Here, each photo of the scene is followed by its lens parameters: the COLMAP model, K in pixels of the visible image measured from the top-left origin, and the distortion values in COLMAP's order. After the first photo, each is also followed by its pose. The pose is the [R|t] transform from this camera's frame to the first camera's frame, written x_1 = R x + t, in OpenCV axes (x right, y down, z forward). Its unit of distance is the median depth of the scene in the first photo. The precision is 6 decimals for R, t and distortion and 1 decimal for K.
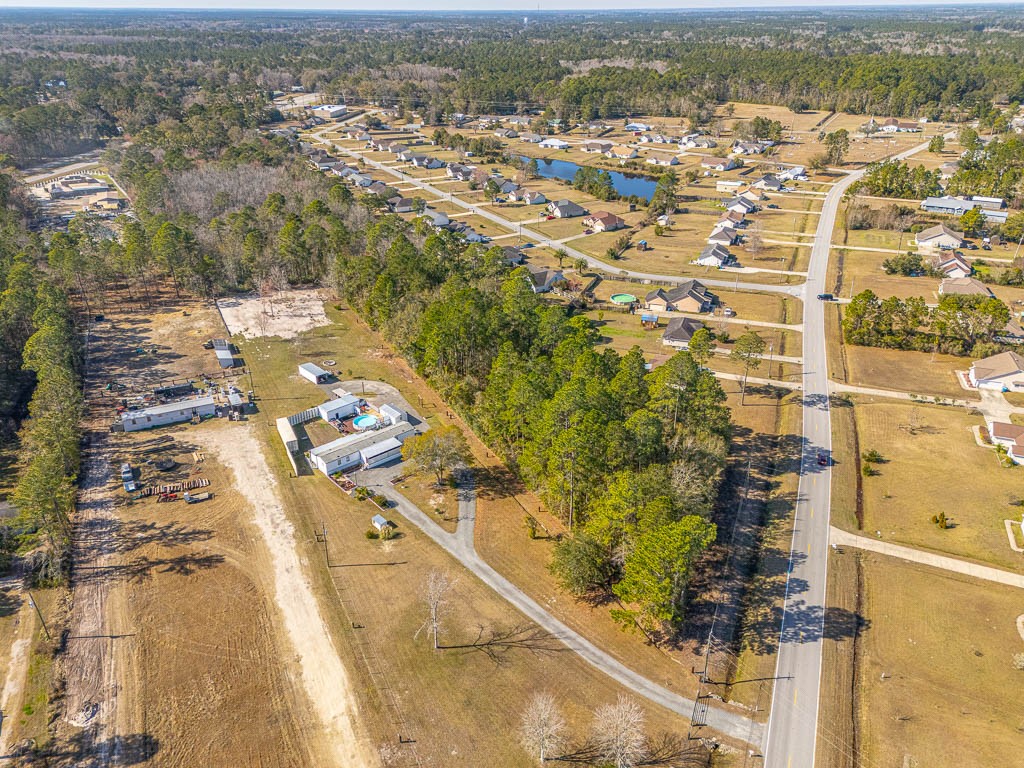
lens RADIAL K [[744.3, 0, 510.0], [0, 744.3, 385.9], [0, 0, 1]] dist [0.113203, -0.094939]
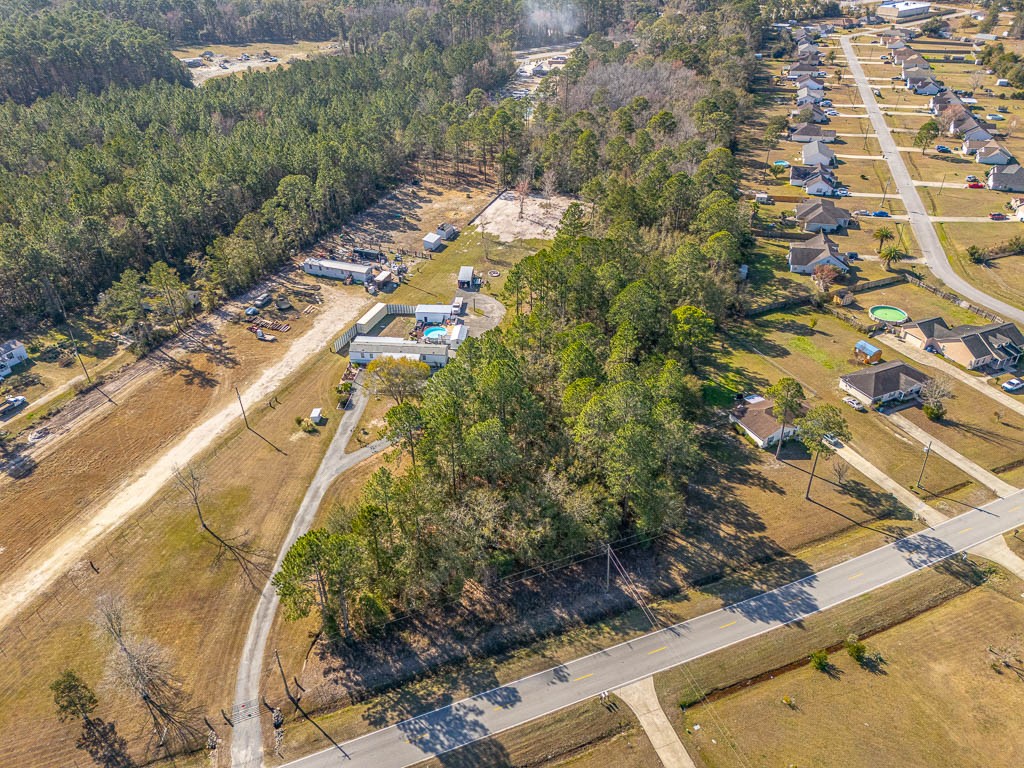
lens RADIAL K [[744.3, 0, 510.0], [0, 744.3, 385.9], [0, 0, 1]] dist [0.113203, -0.094939]
pose [[0.695658, 0.390981, -0.602656, 0.487744], [-0.312647, 0.920080, 0.236018, -0.148296], [0.646770, 0.024231, 0.762300, 0.263553]]
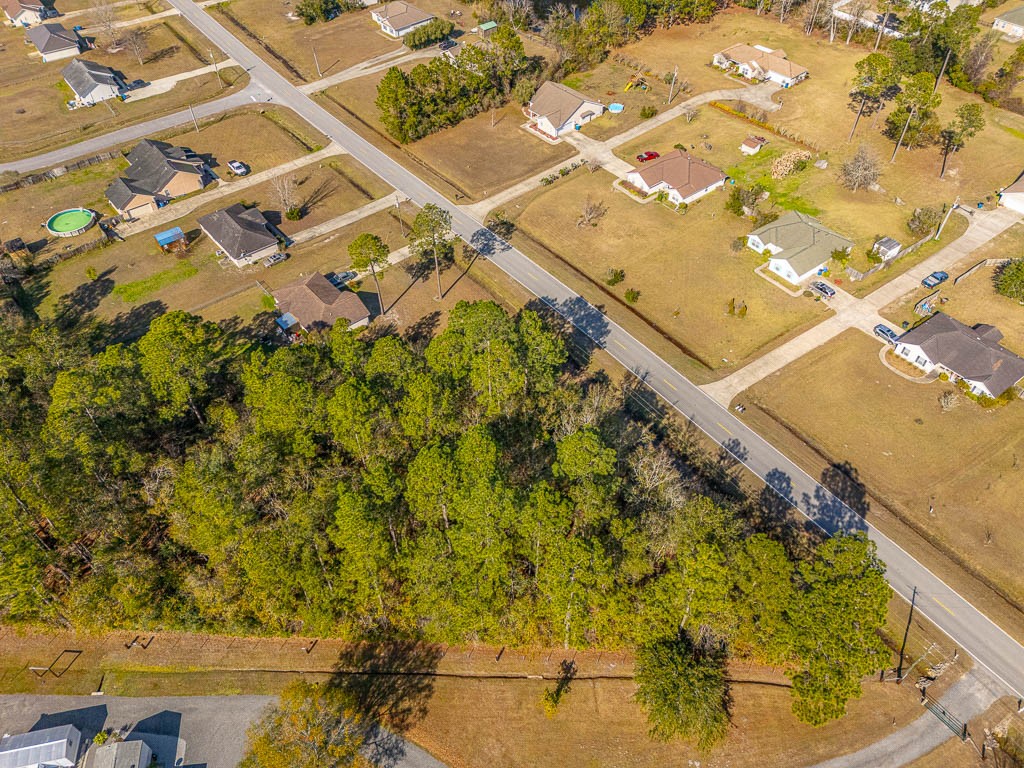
lens RADIAL K [[744.3, 0, 510.0], [0, 744.3, 385.9], [0, 0, 1]] dist [0.113203, -0.094939]
pose [[0.515948, -0.626673, 0.584020, -0.134517], [0.389069, 0.778828, 0.491989, -0.234507], [-0.763167, -0.026616, 0.645653, 0.458789]]
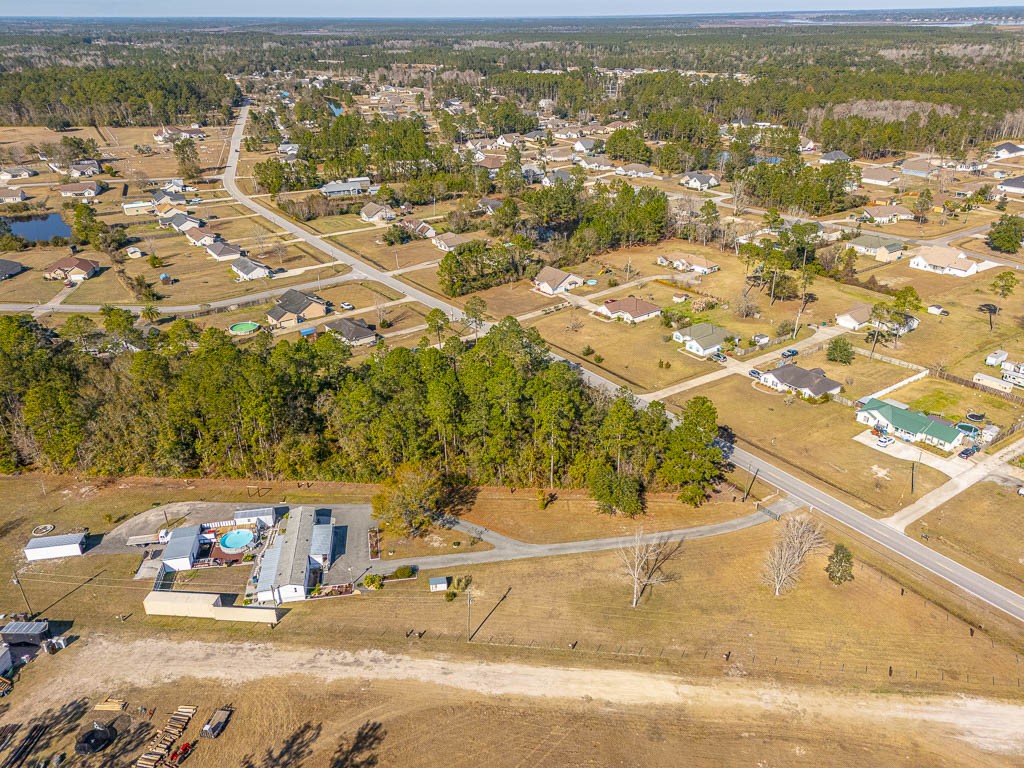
lens RADIAL K [[744.3, 0, 510.0], [0, 744.3, 385.9], [0, 0, 1]] dist [0.113203, -0.094939]
pose [[0.533347, -0.373599, 0.758923, -0.538682], [0.383922, 0.906365, 0.176372, -0.118737], [-0.753754, 0.197300, 0.626840, 0.239725]]
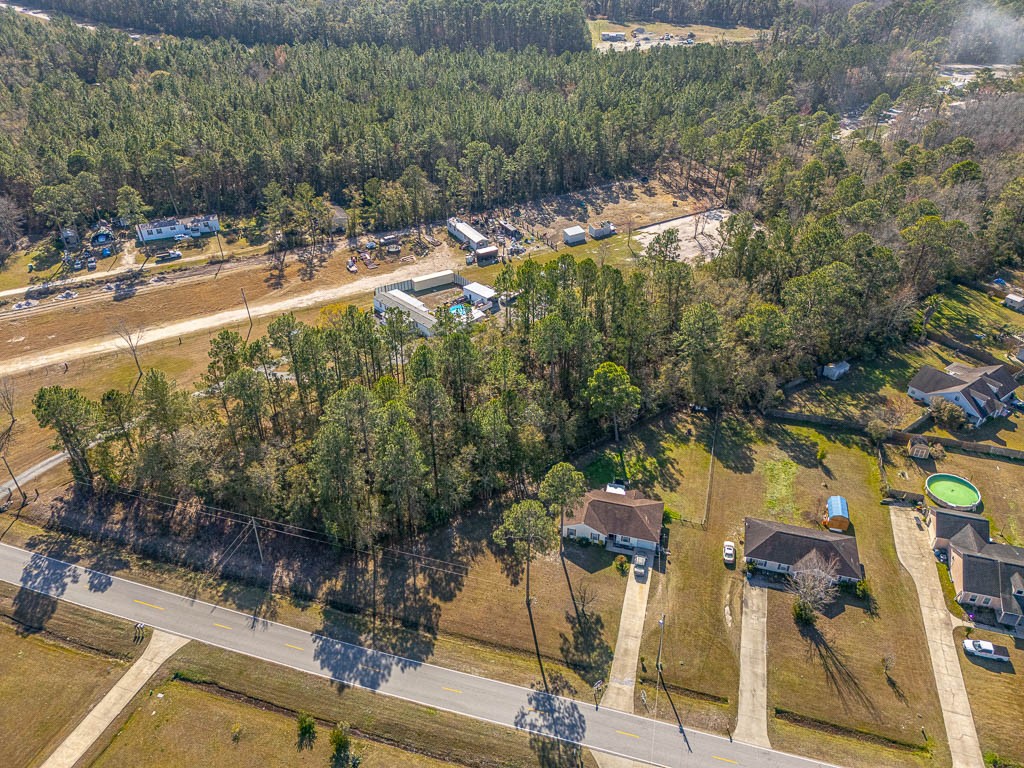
lens RADIAL K [[744.3, 0, 510.0], [0, 744.3, 385.9], [0, 0, 1]] dist [0.113203, -0.094939]
pose [[0.067898, 0.562944, -0.823702, 0.689956], [-0.442225, 0.757054, 0.480943, -0.381962], [0.894330, 0.331607, 0.300350, 0.723573]]
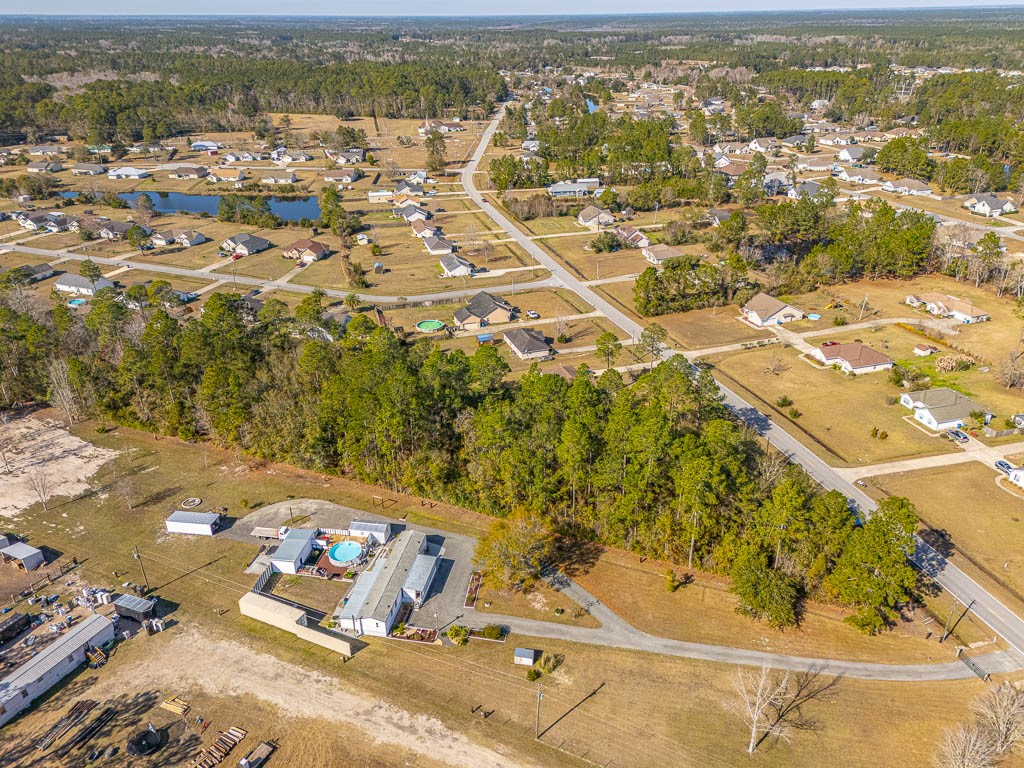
lens RADIAL K [[744.3, 0, 510.0], [0, 744.3, 385.9], [0, 0, 1]] dist [0.113203, -0.094939]
pose [[0.782536, -0.278233, 0.556977, -0.410160], [0.283460, 0.955711, 0.079165, -0.118528], [-0.554335, 0.095931, 0.826746, 0.237775]]
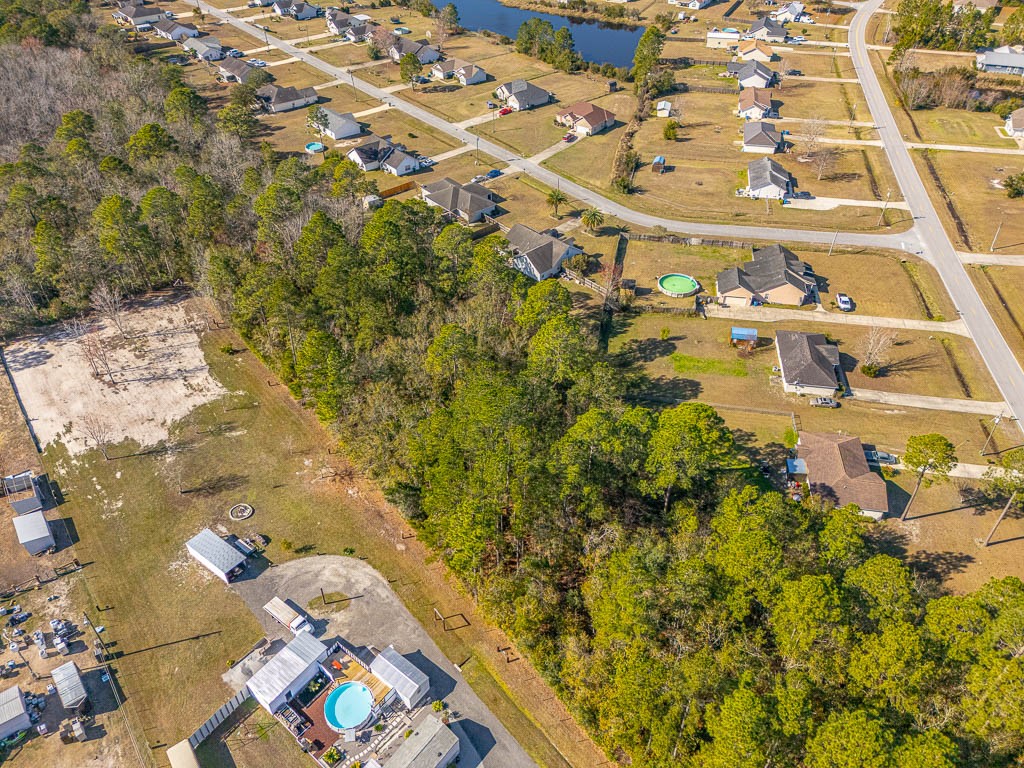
lens RADIAL K [[744.3, 0, 510.0], [0, 744.3, 385.9], [0, 0, 1]] dist [0.113203, -0.094939]
pose [[0.984090, -0.110730, 0.138942, -0.123707], [0.076622, 0.970074, 0.230403, -0.254800], [-0.160297, -0.216091, 0.963125, 0.492739]]
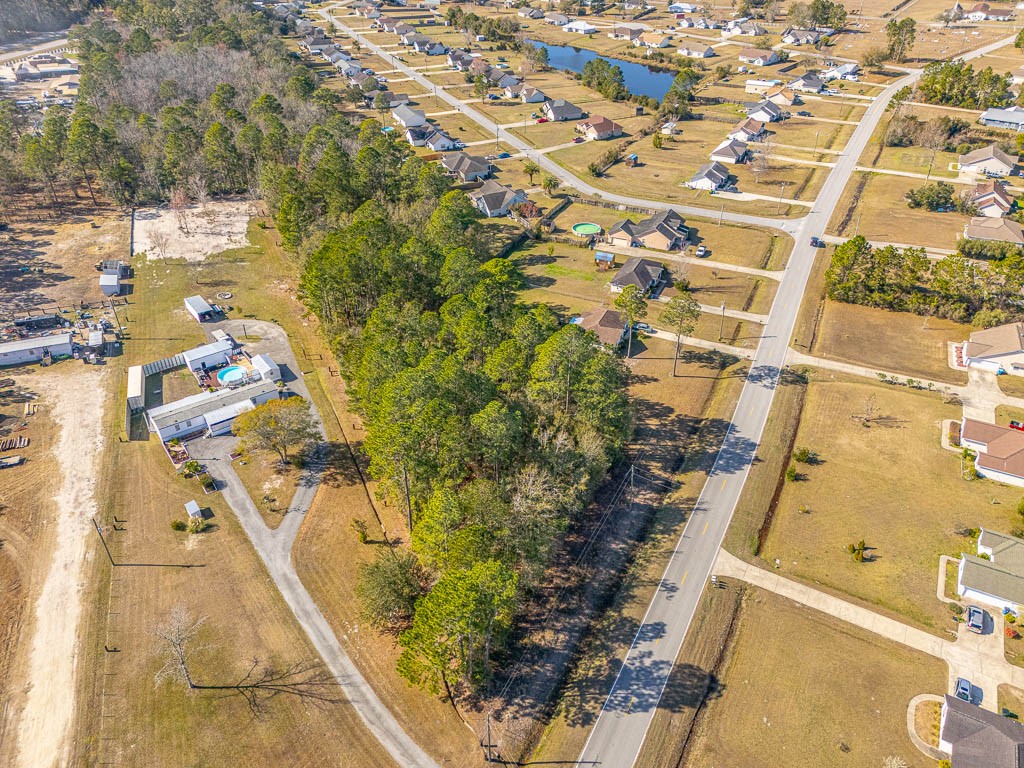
lens RADIAL K [[744.3, 0, 510.0], [0, 744.3, 385.9], [0, 0, 1]] dist [0.113203, -0.094939]
pose [[0.995834, 0.055810, -0.072113, 0.179780], [-0.045225, 0.988992, 0.140886, -0.072183], [0.079182, -0.137038, 0.987396, 0.142025]]
